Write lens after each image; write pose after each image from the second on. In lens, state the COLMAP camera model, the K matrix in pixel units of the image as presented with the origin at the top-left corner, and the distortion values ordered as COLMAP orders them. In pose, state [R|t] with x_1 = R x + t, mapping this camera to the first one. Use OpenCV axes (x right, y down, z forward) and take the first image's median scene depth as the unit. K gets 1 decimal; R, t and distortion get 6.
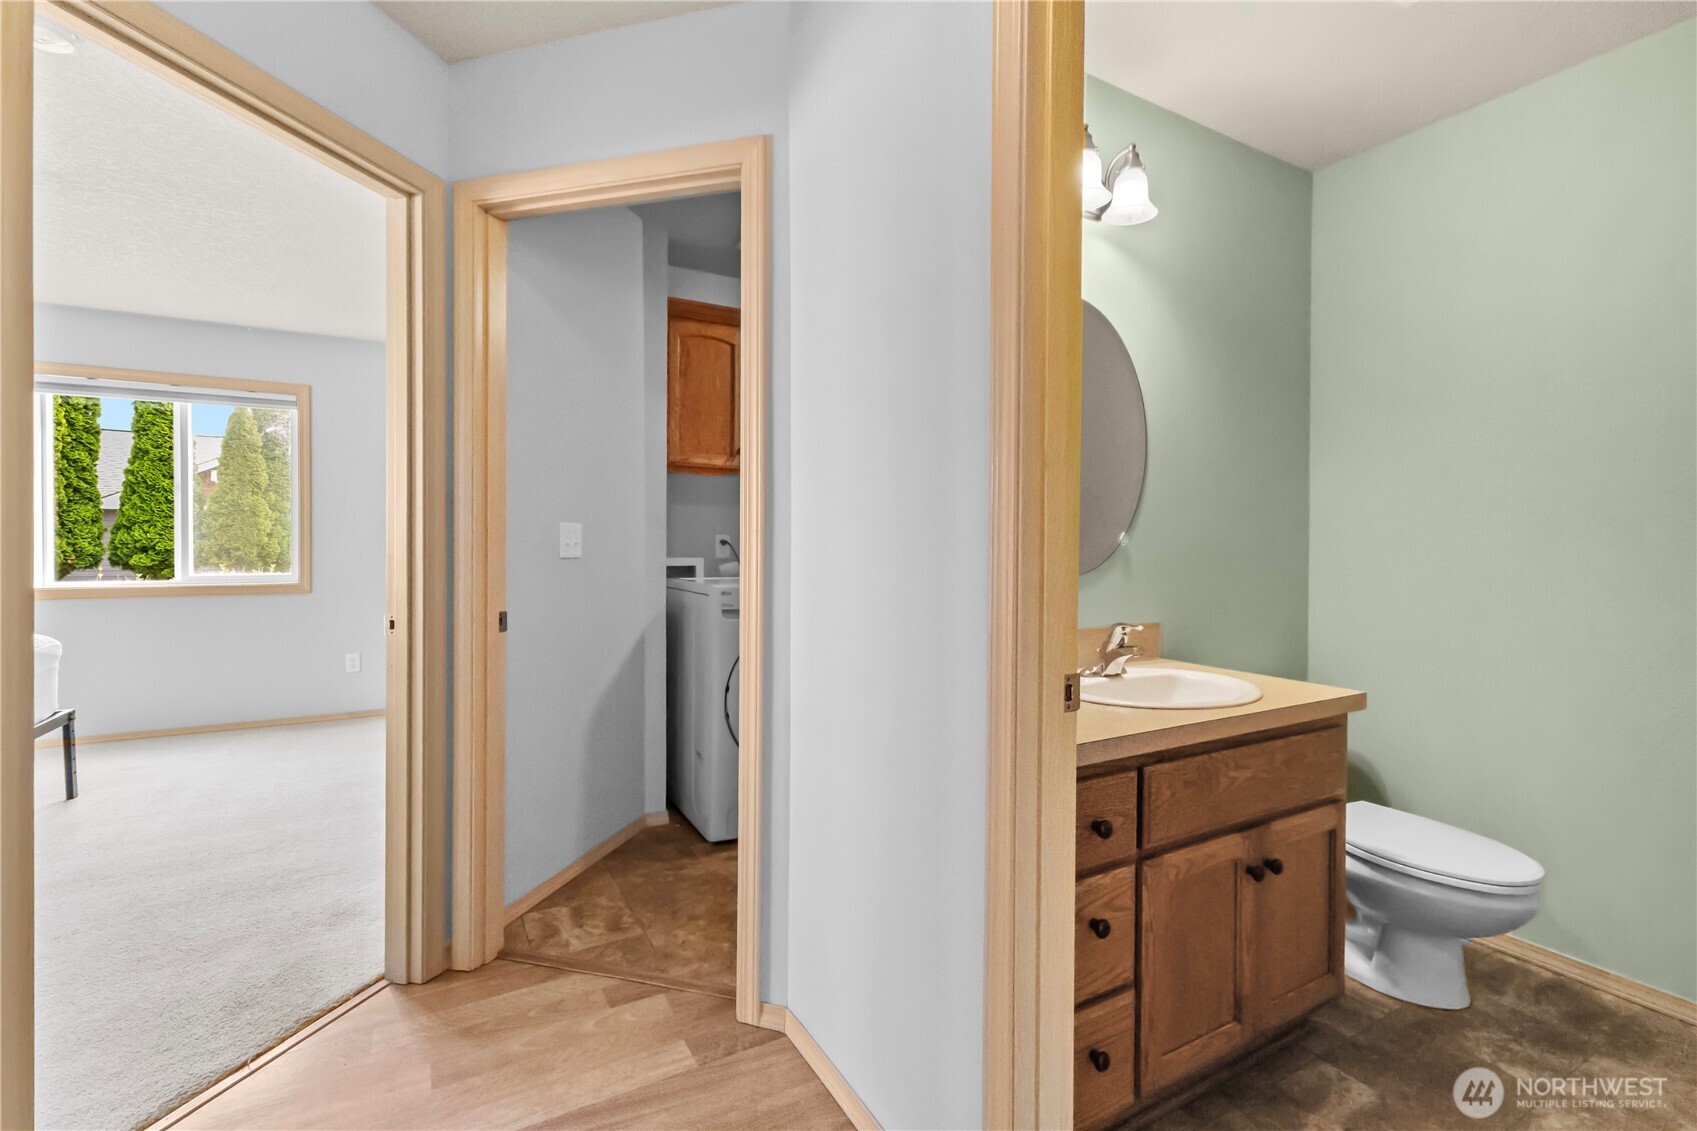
lens RADIAL K [[765.0, 0, 861.2], [0, 765.0, 550.9], [0, 0, 1]] dist [-0.001020, -0.000292]
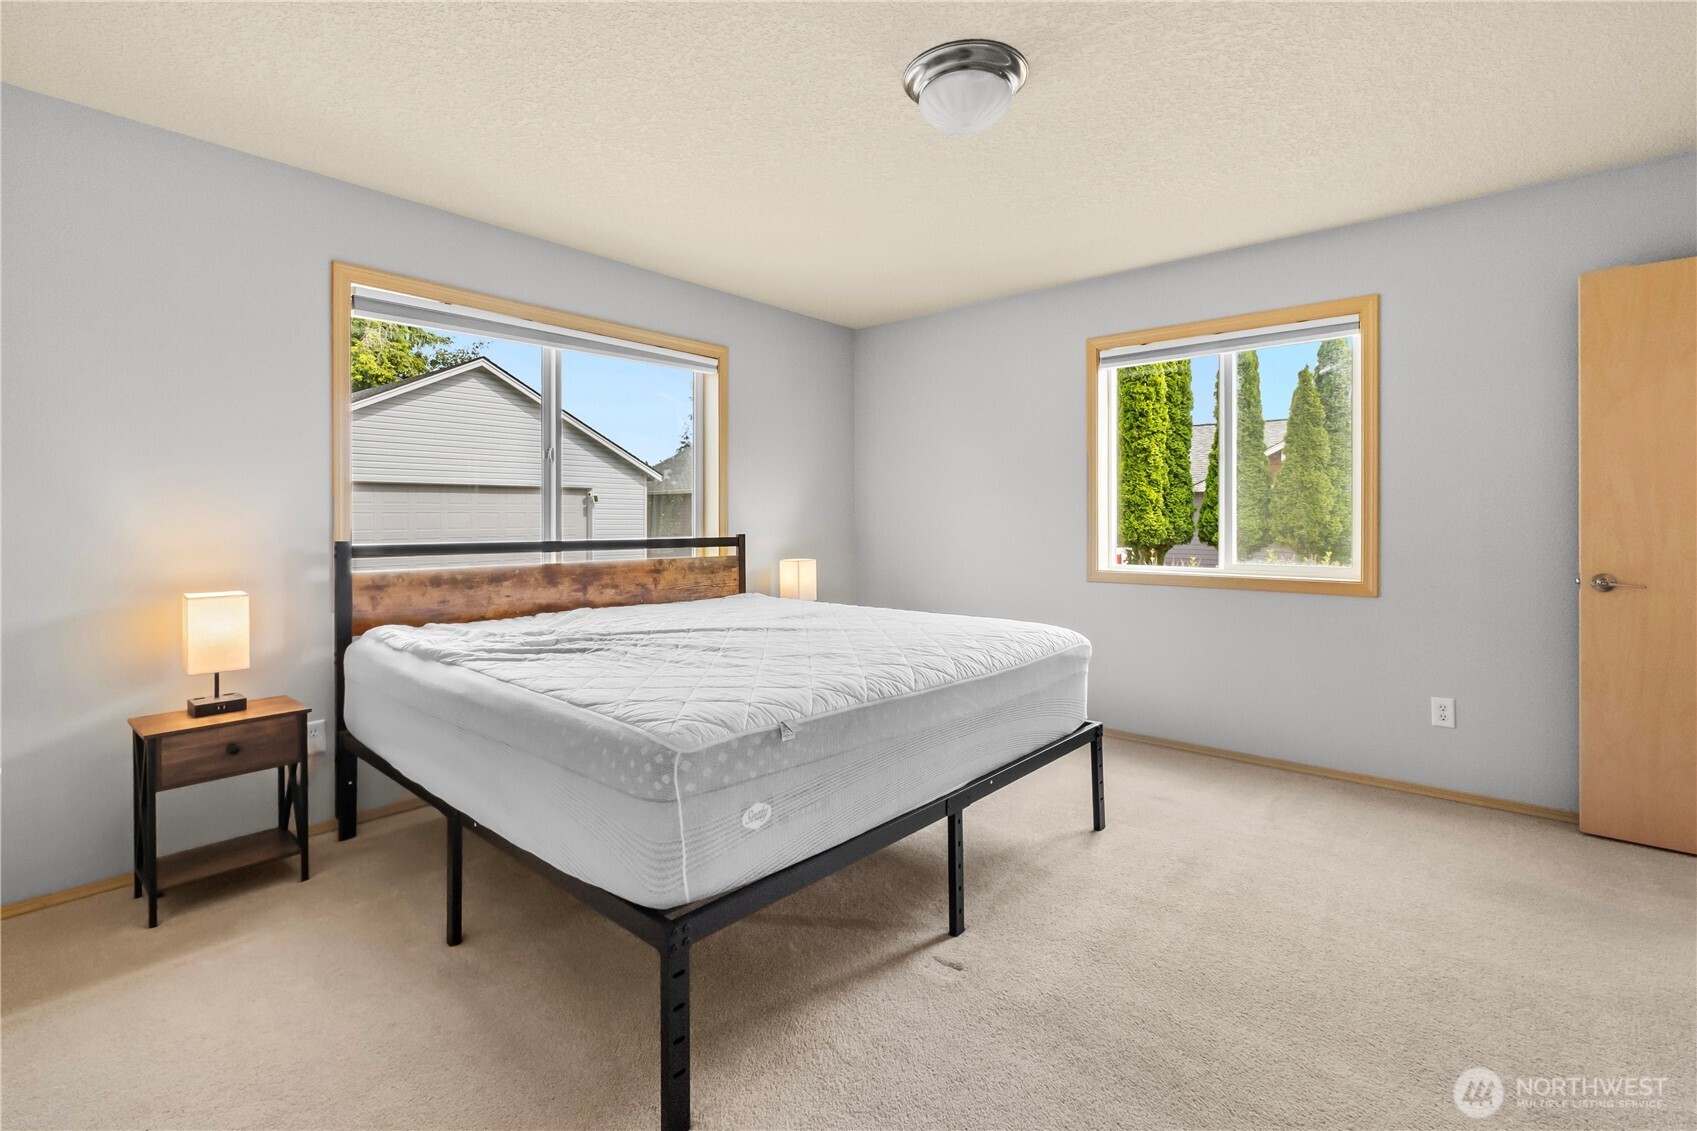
lens RADIAL K [[765.0, 0, 856.3], [0, 765.0, 518.1], [0, 0, 1]] dist [-0.001020, -0.000292]
pose [[0.344932, -0.002821, -0.938624, -0.108885], [-0.009352, 0.999936, -0.006442, -0.003378], [0.938581, 0.011000, 0.344883, 0.148092]]
